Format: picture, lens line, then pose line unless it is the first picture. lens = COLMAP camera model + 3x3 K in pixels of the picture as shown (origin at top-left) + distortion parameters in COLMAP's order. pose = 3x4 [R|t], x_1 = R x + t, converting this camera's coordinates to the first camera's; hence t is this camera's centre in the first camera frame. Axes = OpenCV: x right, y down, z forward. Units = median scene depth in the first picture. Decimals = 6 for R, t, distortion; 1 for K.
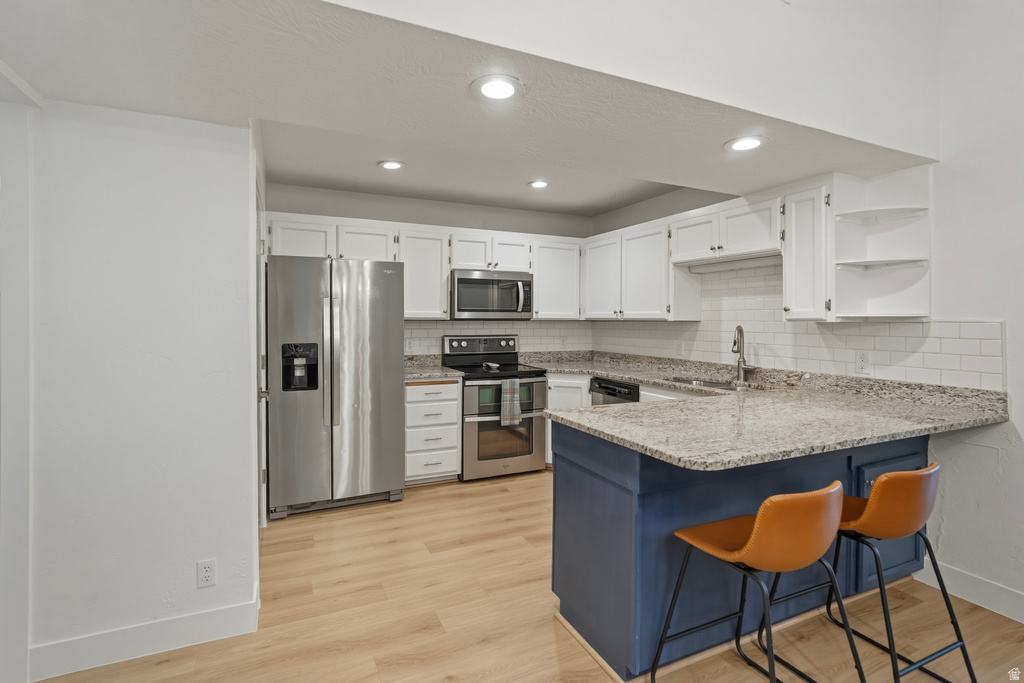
lens RADIAL K [[486.3, 0, 509.3], [0, 486.3, 341.1], [0, 0, 1]] dist [-0.006556, 0.000370]
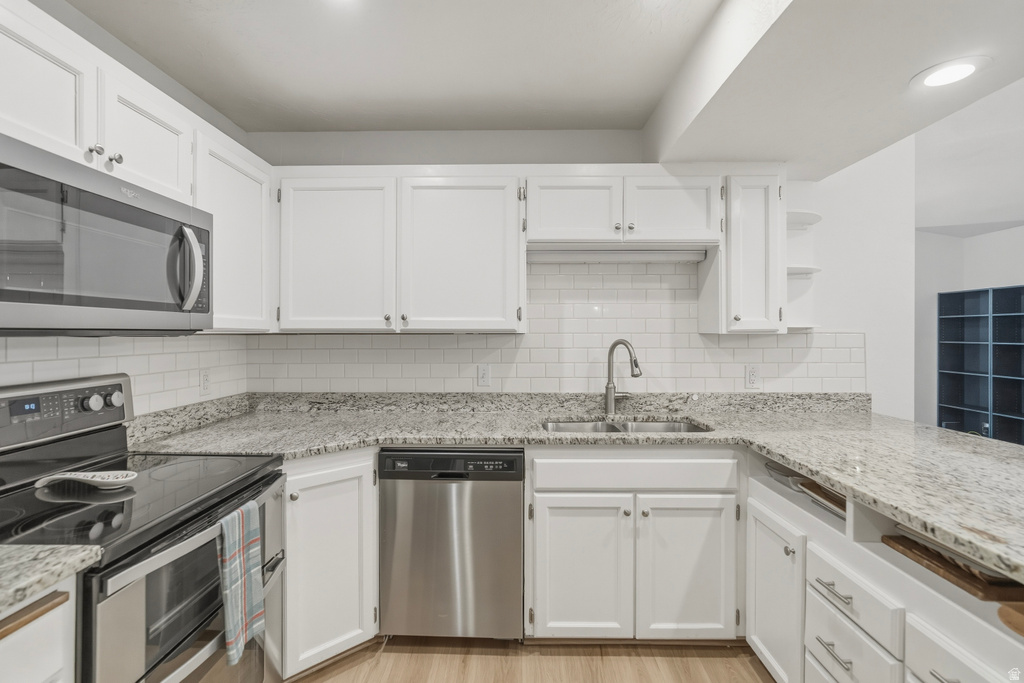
lens RADIAL K [[486.3, 0, 509.3], [0, 486.3, 341.1], [0, 0, 1]] dist [-0.006556, 0.000370]
pose [[0.436352, -0.017999, 0.899596, -0.256984], [0.041564, 0.999136, -0.000170, -0.035475], [-0.898816, 0.037465, 0.436723, 0.810847]]
